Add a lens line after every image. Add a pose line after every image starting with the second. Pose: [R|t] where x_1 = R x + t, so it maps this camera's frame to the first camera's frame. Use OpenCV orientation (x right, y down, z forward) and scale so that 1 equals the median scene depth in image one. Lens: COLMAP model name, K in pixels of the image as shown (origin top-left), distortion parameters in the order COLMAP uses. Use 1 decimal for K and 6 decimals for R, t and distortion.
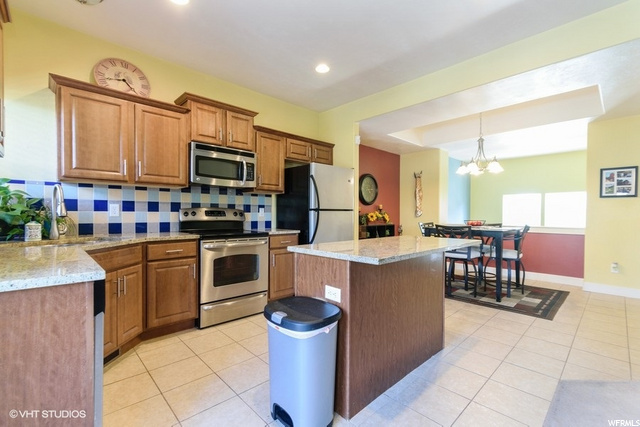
lens RADIAL K [[288.3, 0, 310.0], [0, 288.3, 215.0], [0, 0, 1]] dist [-0.000312, 0.002045]
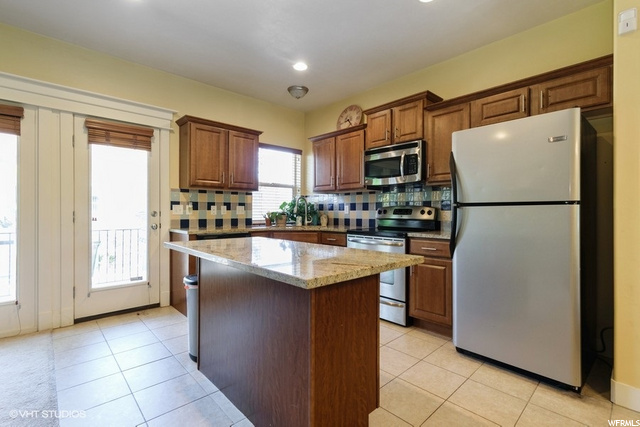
lens RADIAL K [[288.3, 0, 325.5], [0, 288.3, 212.1], [0, 0, 1]] dist [-0.000312, 0.002045]
pose [[0.028611, -0.002821, -0.999587, 0.756034], [0.000752, 0.999996, -0.002801, -0.000726], [0.999590, -0.000672, 0.028613, 0.798404]]
